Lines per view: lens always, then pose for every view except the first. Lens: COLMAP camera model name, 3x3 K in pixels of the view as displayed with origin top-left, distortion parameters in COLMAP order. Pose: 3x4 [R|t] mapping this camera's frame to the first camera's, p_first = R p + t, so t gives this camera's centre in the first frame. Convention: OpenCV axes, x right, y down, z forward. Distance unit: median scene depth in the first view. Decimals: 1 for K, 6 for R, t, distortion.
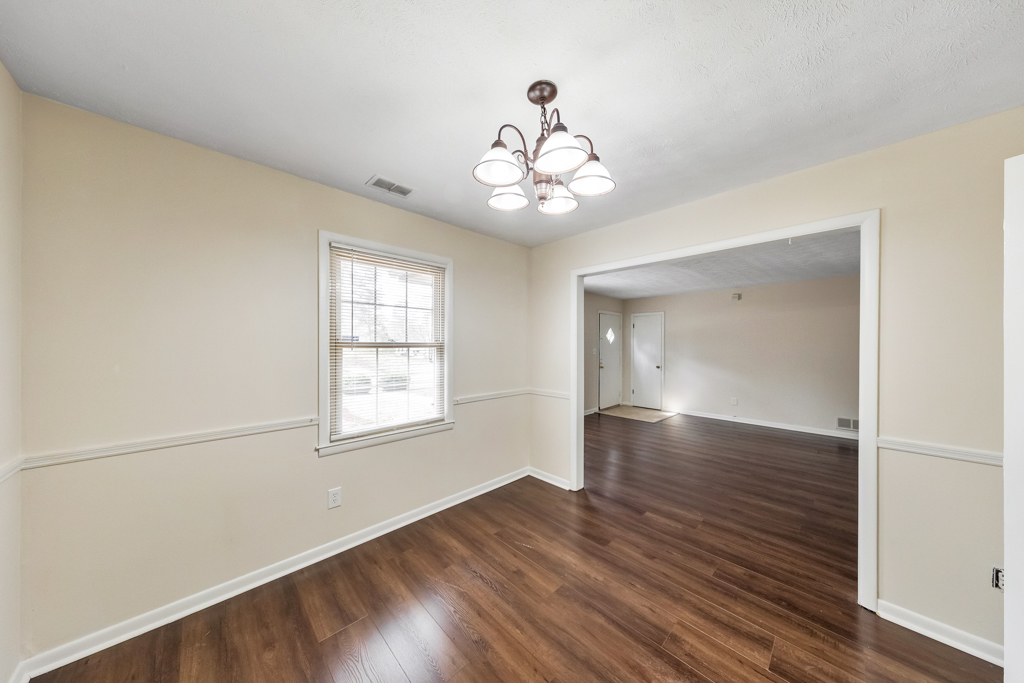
lens RADIAL K [[327.1, 0, 516.4], [0, 327.1, 342.2], [0, 0, 1]] dist [0.002989, 0.000003]
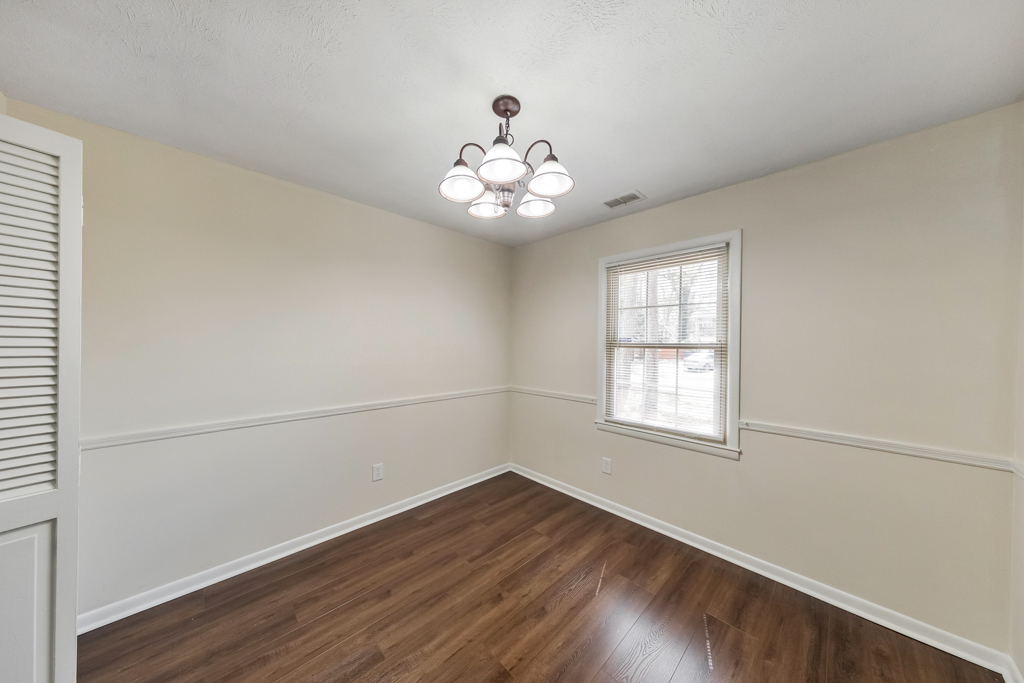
lens RADIAL K [[327.1, 0, 509.1], [0, 327.1, 344.6], [0, 0, 1]] dist [0.002989, 0.000003]
pose [[-0.018052, -0.001505, -0.999836, 0.731259], [-0.003674, 0.999992, -0.001439, 0.009536], [0.999830, 0.003647, -0.018058, 0.658112]]
